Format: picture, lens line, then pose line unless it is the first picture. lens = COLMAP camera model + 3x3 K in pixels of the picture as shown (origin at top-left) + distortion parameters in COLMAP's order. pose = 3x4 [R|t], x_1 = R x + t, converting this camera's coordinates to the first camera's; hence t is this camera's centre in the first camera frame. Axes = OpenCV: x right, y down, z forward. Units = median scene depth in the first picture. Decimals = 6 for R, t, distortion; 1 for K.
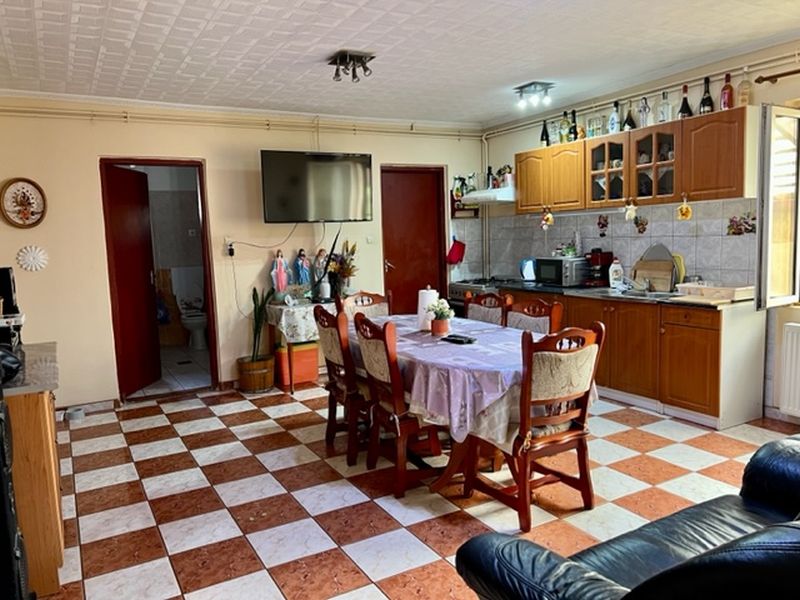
lens RADIAL K [[603.7, 0, 400.8], [0, 603.7, 296.5], [0, 0, 1]] dist [0.055609, -0.063488]
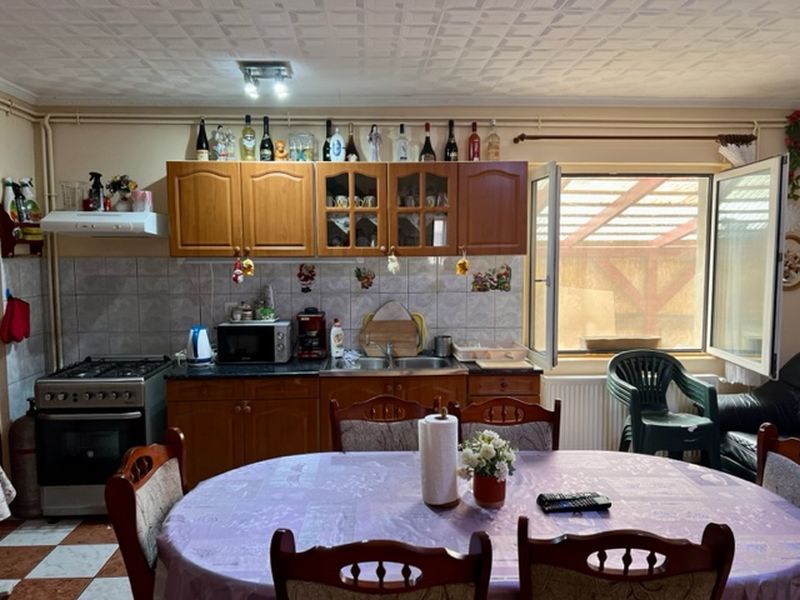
lens RADIAL K [[603.7, 0, 398.0], [0, 603.7, 307.5], [0, 0, 1]] dist [0.055609, -0.063488]
pose [[0.456643, -0.042448, 0.888637, -0.319149], [0.080321, 0.996749, 0.006338, -0.081884], [-0.886017, 0.068482, 0.458568, 0.603933]]
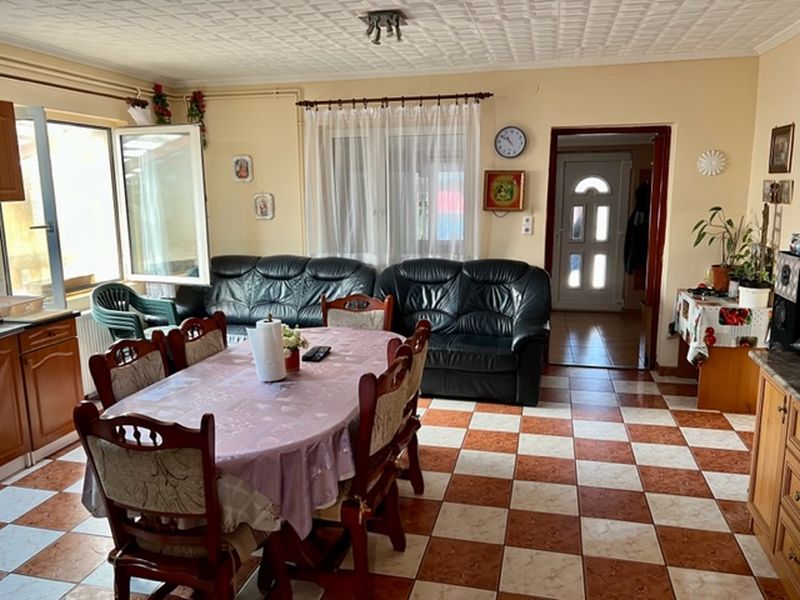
lens RADIAL K [[603.7, 0, 401.6], [0, 603.7, 297.6], [0, 0, 1]] dist [0.055609, -0.063488]
pose [[-0.720977, -0.079754, 0.688354, -0.421931], [0.116229, 0.965364, 0.233586, -0.141701], [-0.683142, 0.248417, -0.686736, 1.066920]]
